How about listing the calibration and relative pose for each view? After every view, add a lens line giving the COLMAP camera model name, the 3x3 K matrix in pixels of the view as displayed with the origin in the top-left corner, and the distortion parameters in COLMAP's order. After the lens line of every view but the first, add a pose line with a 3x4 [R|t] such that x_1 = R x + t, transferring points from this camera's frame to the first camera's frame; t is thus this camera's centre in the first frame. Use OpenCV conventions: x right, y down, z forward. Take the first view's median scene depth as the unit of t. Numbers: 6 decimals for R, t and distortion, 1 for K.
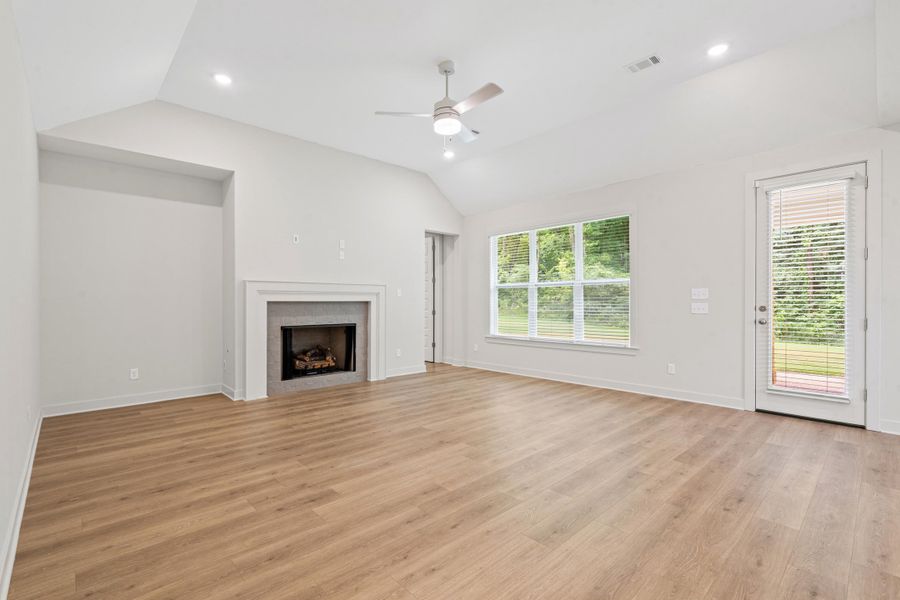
lens RADIAL K [[411.2, 0, 448.3], [0, 411.2, 307.1], [0, 0, 1]] dist [-0.001963, -0.000034]
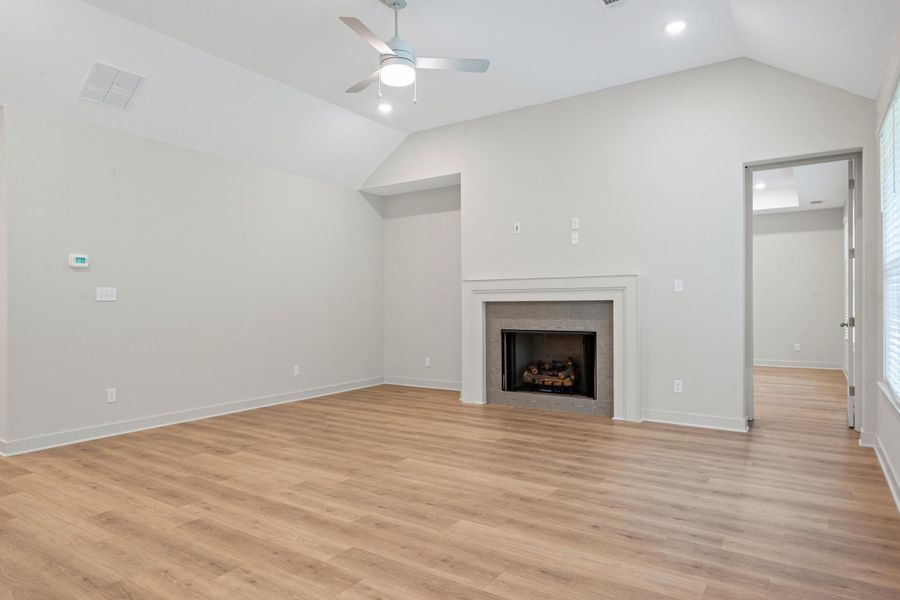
lens RADIAL K [[563.1, 0, 450.0], [0, 563.1, 300.0], [0, 0, 1]] dist [-0.001965, -0.001308]
pose [[0.203762, -0.006354, -0.979000, 0.850555], [-0.004485, 0.999962, -0.007424, -0.008041], [0.979010, 0.005903, 0.203726, 0.709711]]
